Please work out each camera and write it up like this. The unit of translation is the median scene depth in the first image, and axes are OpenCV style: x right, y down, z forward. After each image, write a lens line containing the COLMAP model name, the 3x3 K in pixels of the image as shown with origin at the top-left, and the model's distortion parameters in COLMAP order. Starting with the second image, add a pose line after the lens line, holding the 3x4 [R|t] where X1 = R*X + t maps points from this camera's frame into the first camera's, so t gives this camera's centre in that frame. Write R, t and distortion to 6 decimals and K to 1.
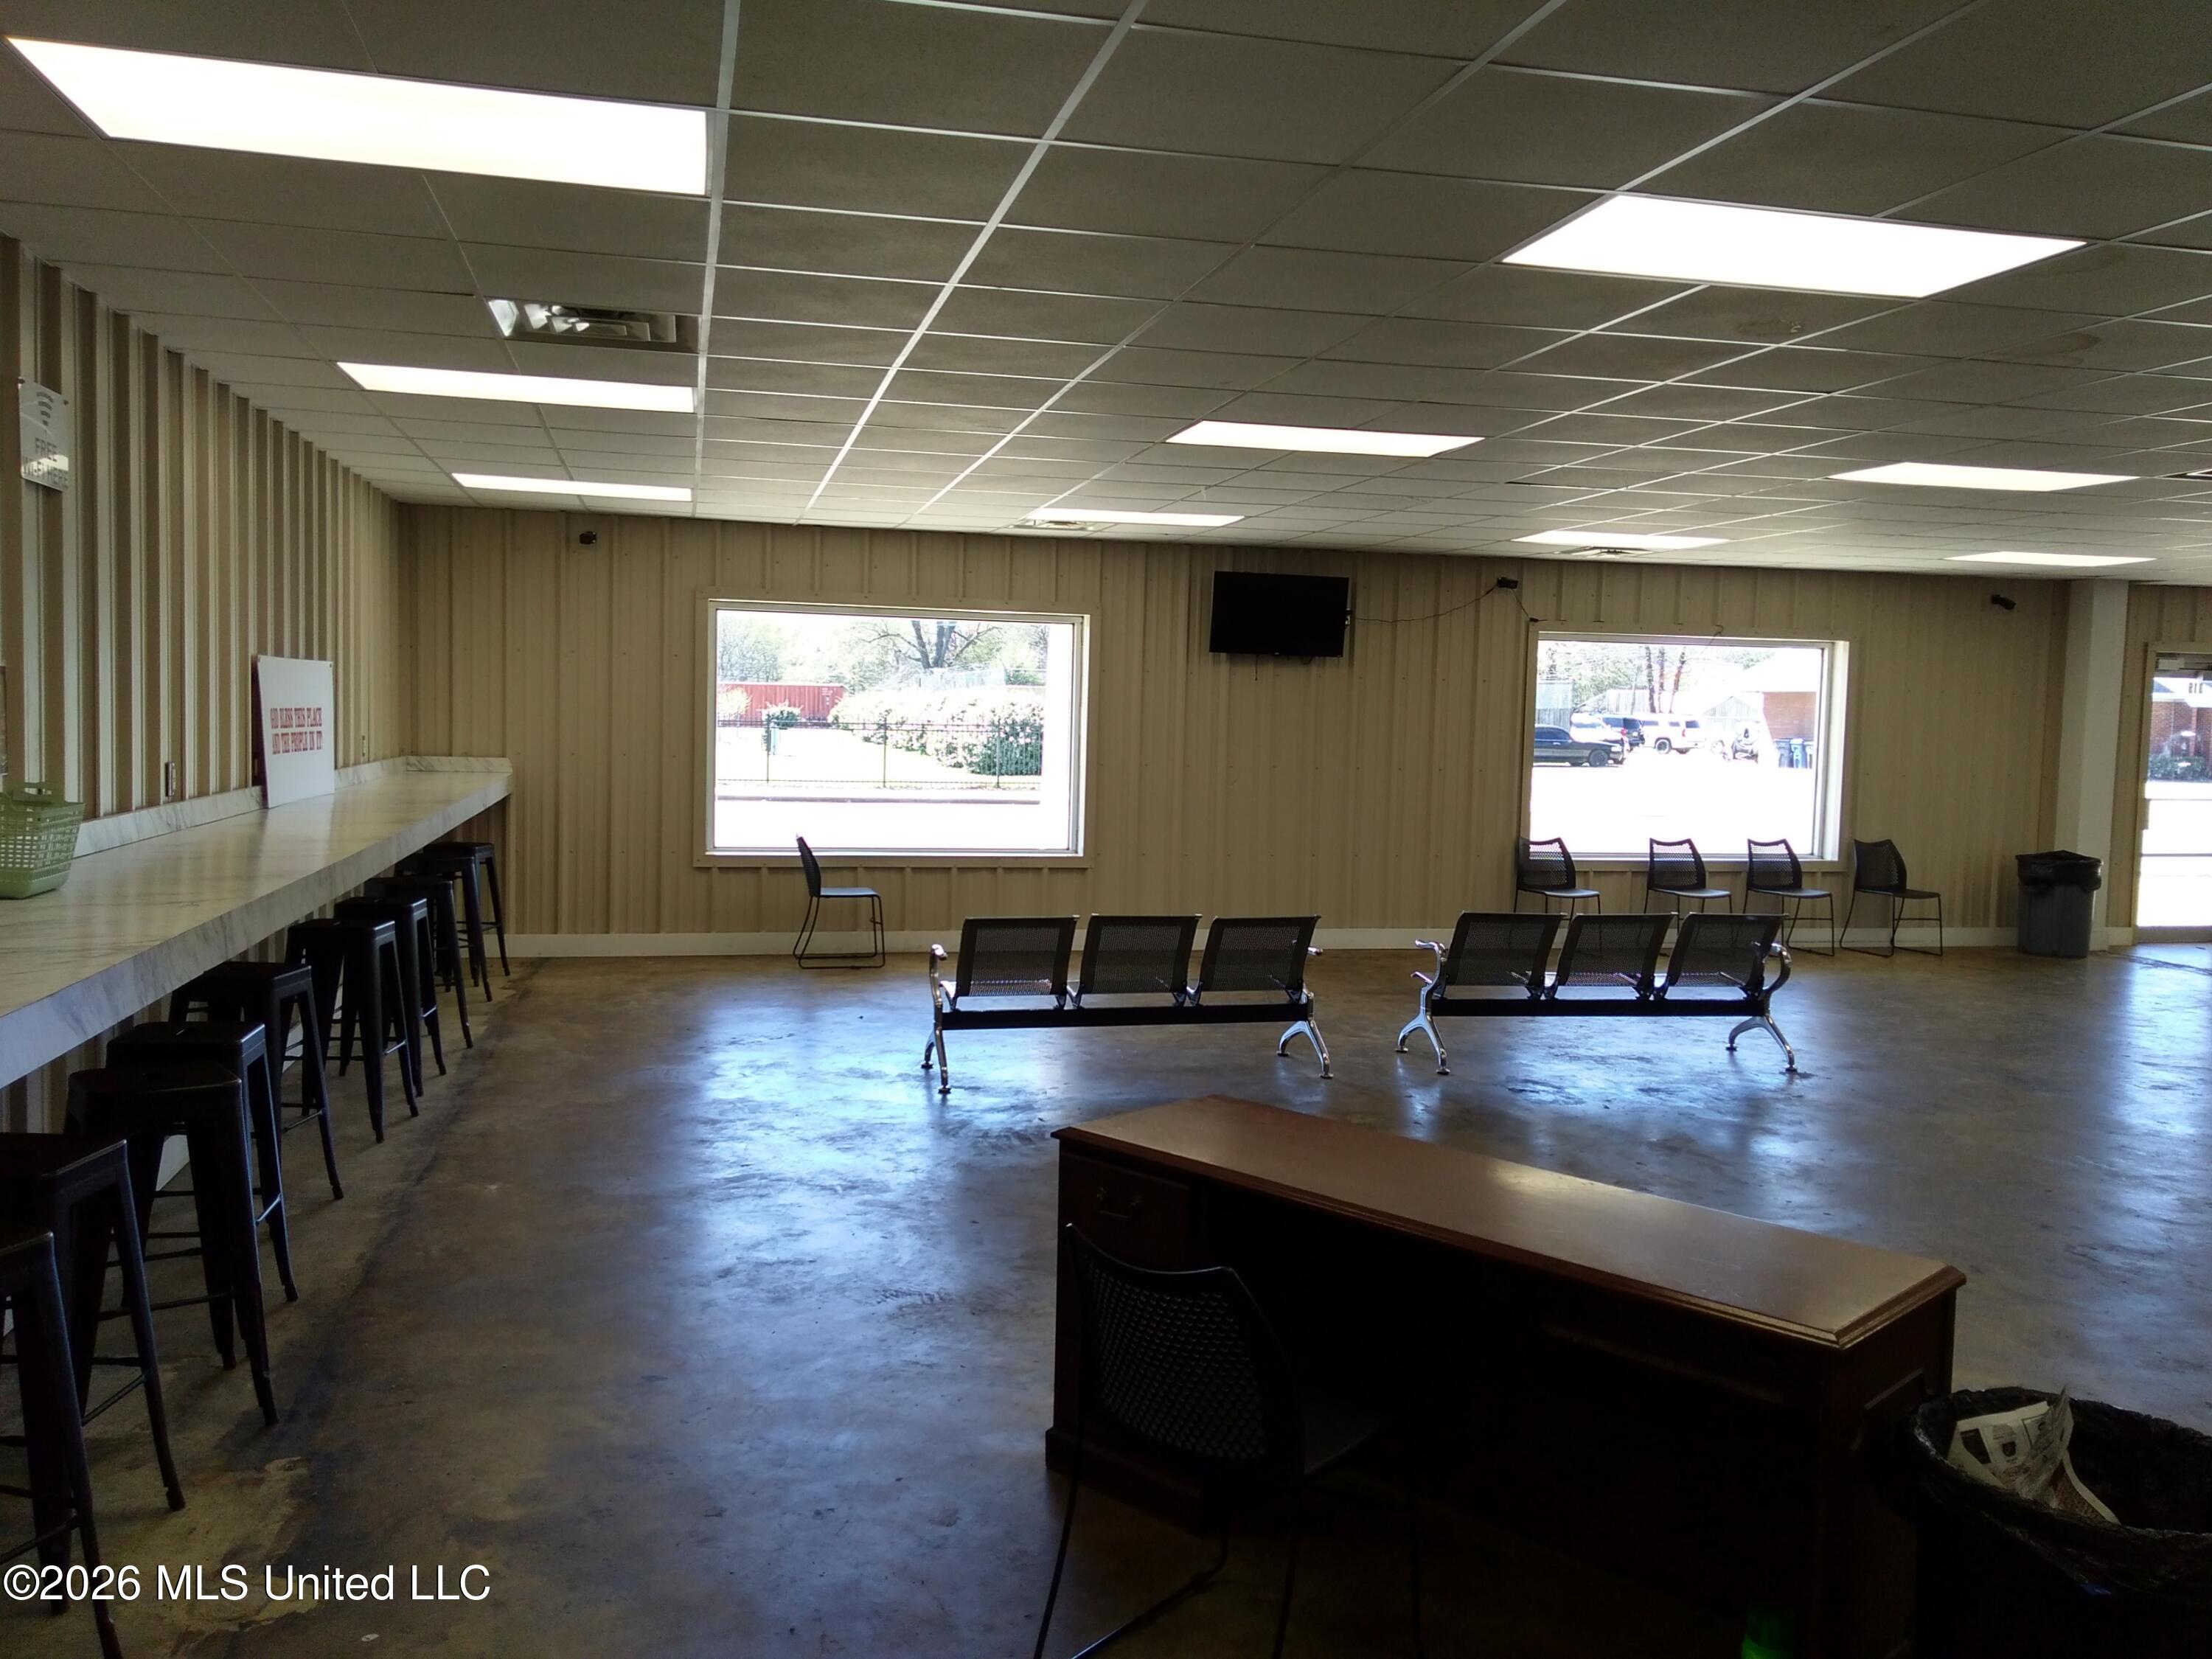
lens RADIAL K [[1757.1, 0, 1100.4], [0, 1757.1, 816.6], [0, 0, 1]] dist [0.091757, -0.137386]
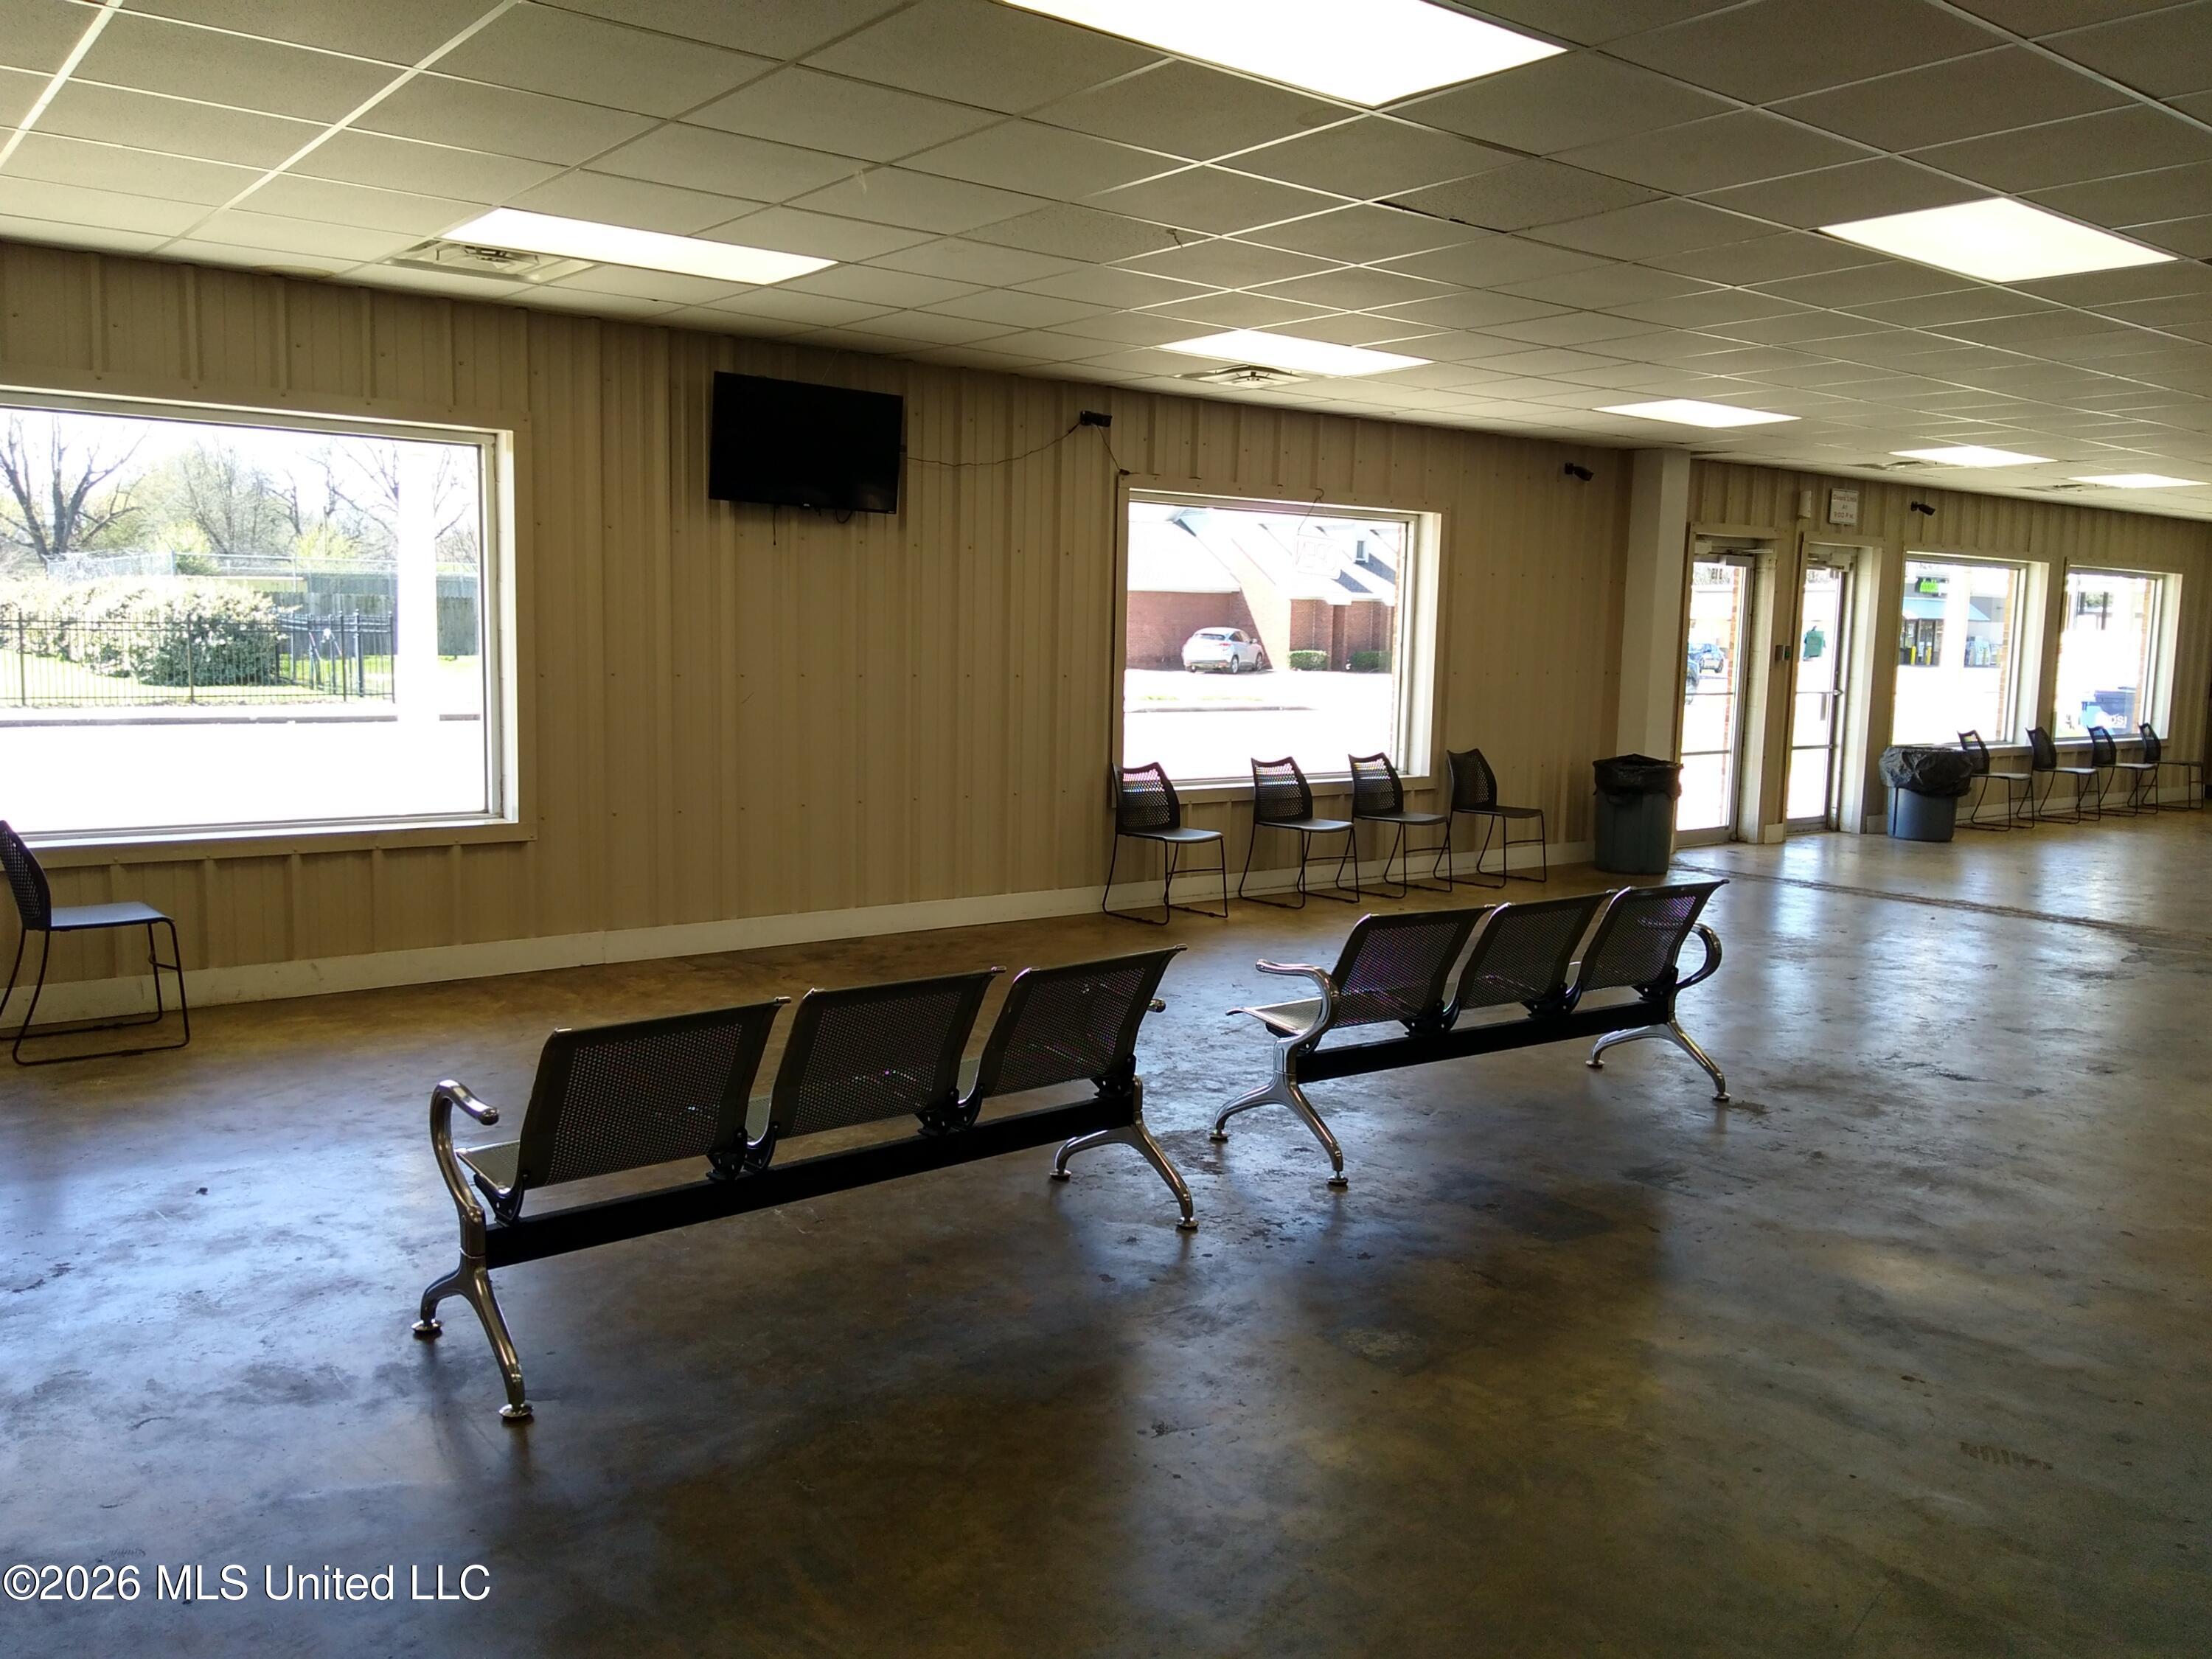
lens RADIAL K [[1746.6, 0, 1106.0], [0, 1746.6, 822.0], [0, 0, 1]] dist [0.114609, -0.206026]
pose [[0.903443, -0.051848, 0.425562, -0.081423], [0.026349, 0.997499, 0.065593, -0.012329], [-0.427898, -0.048046, 0.902549, 0.317631]]
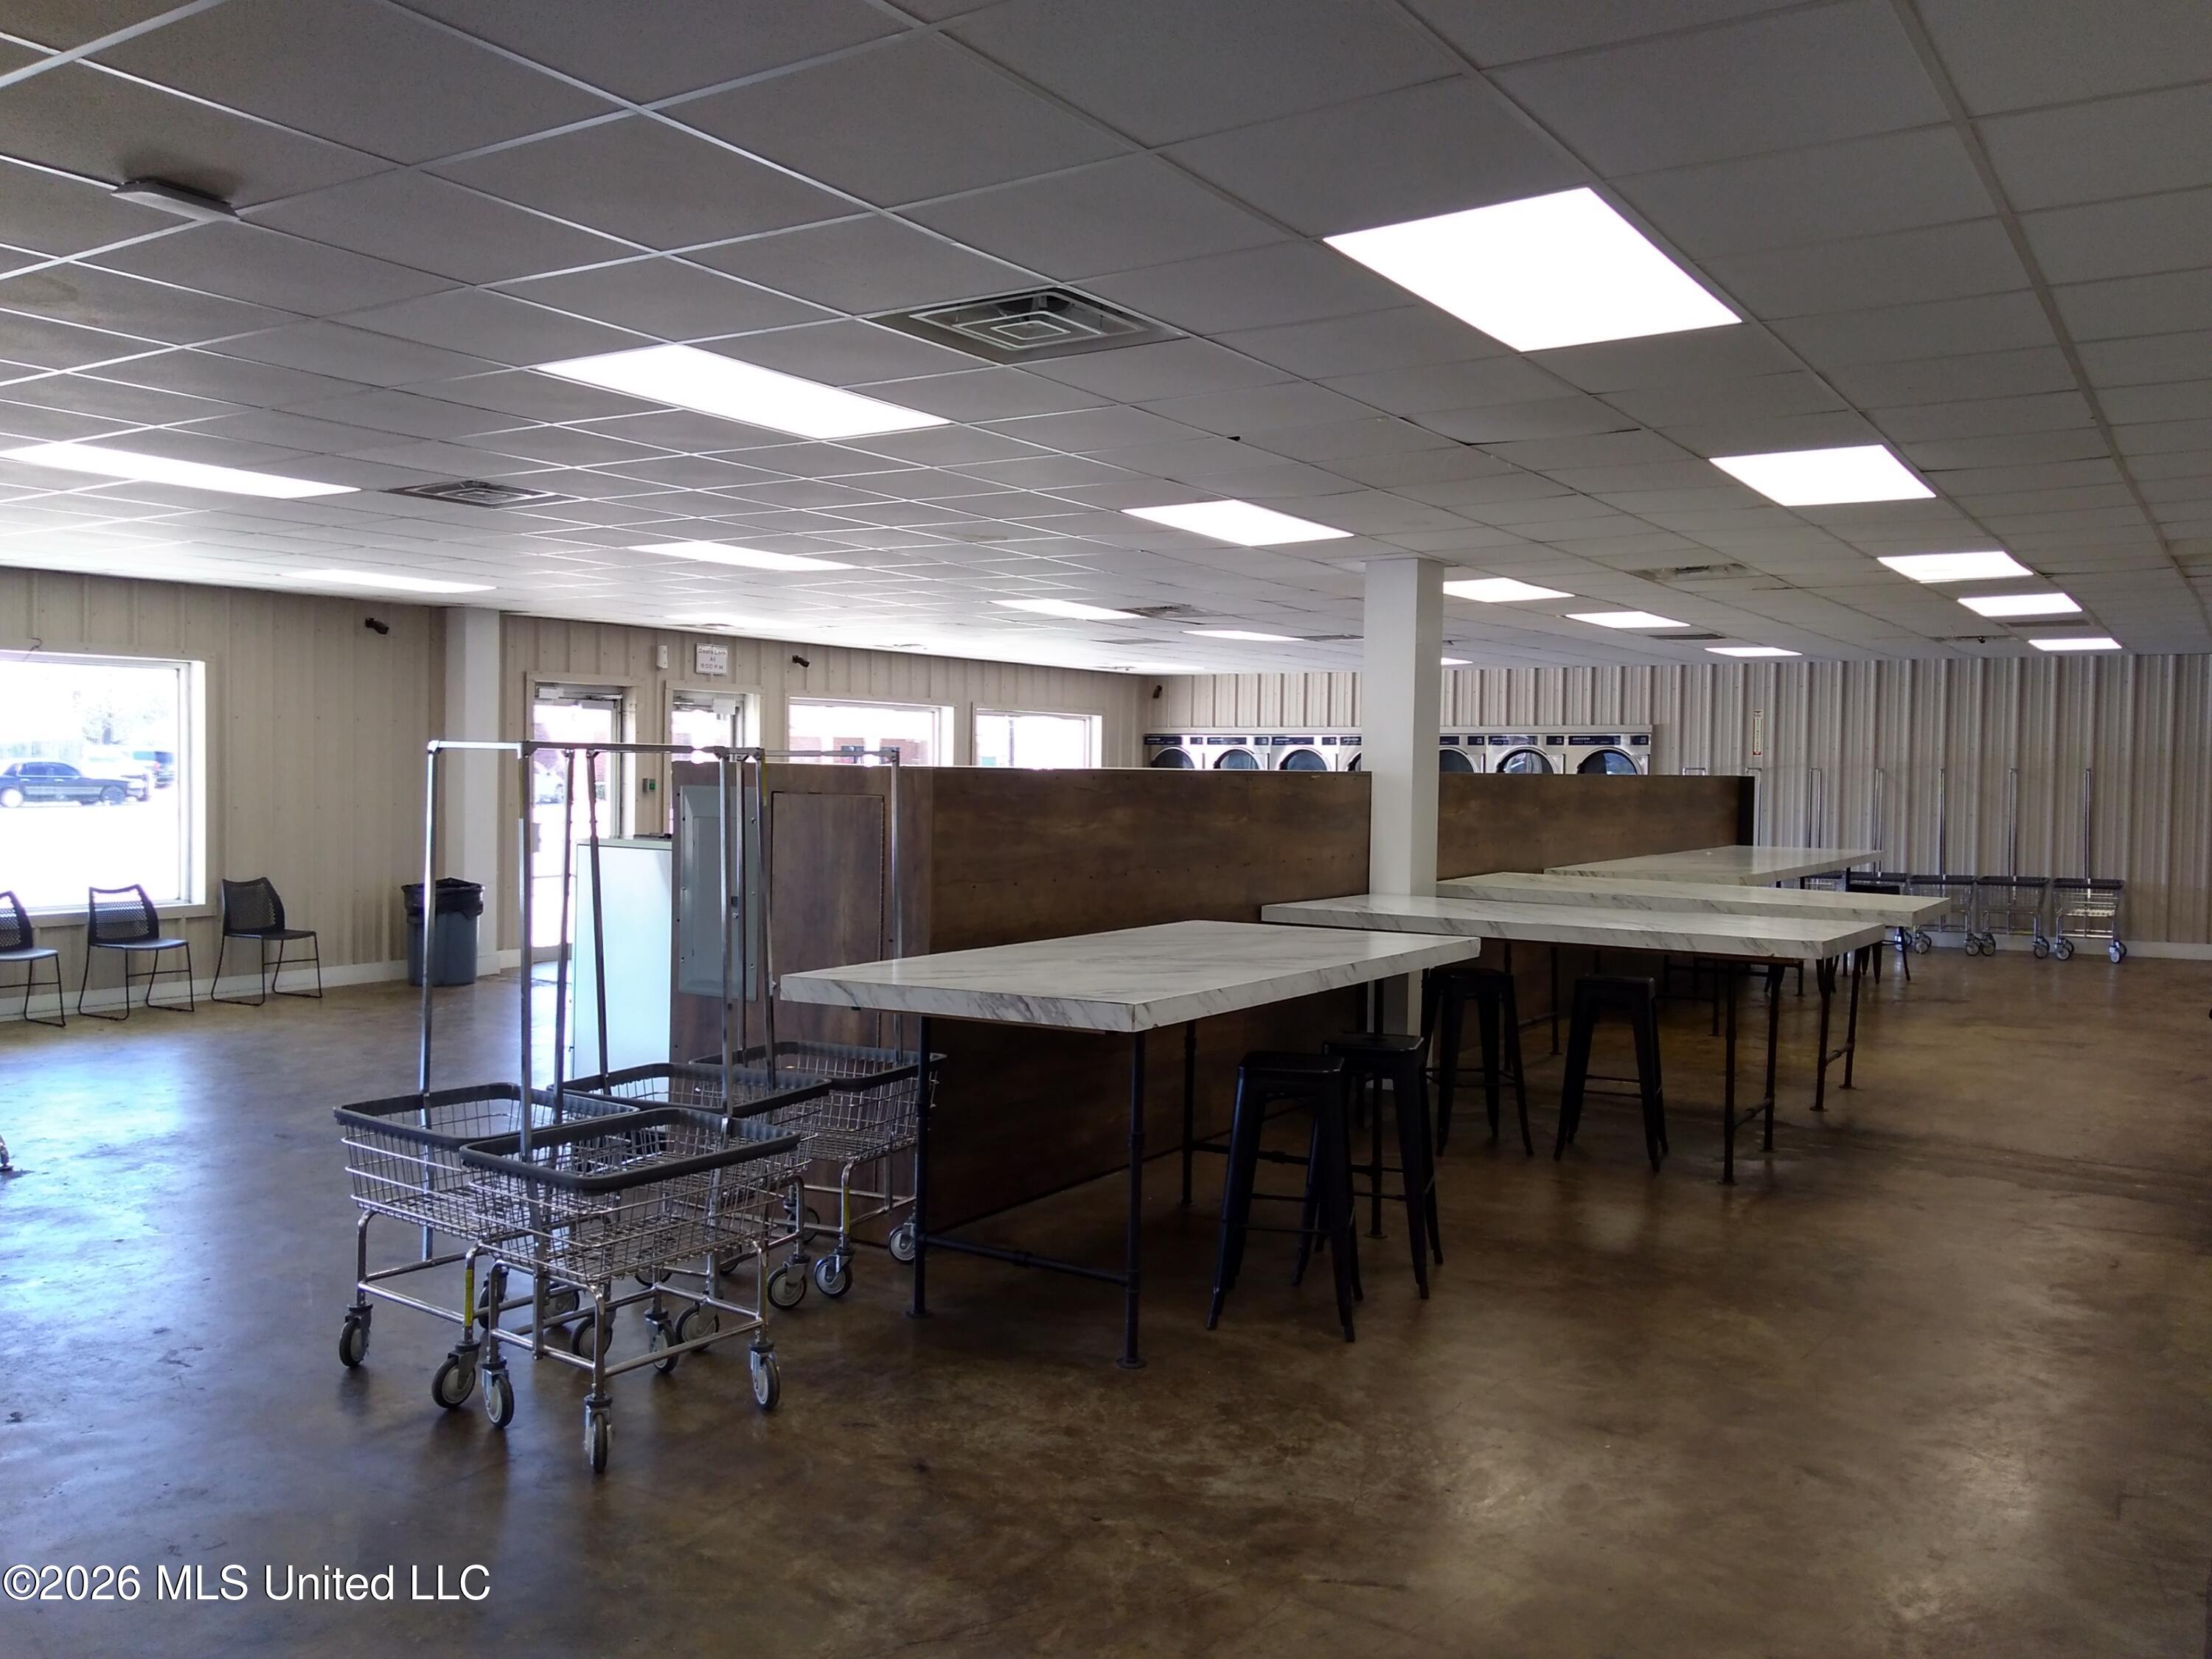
lens RADIAL K [[1757.1, 0, 1100.4], [0, 1757.1, 816.6], [0, 0, 1]] dist [0.091757, -0.137386]
pose [[0.722782, -0.034443, 0.690218, 0.122514], [0.046925, 0.998898, 0.000708, 0.001178], [-0.689481, 0.031877, 0.723602, 0.032522]]
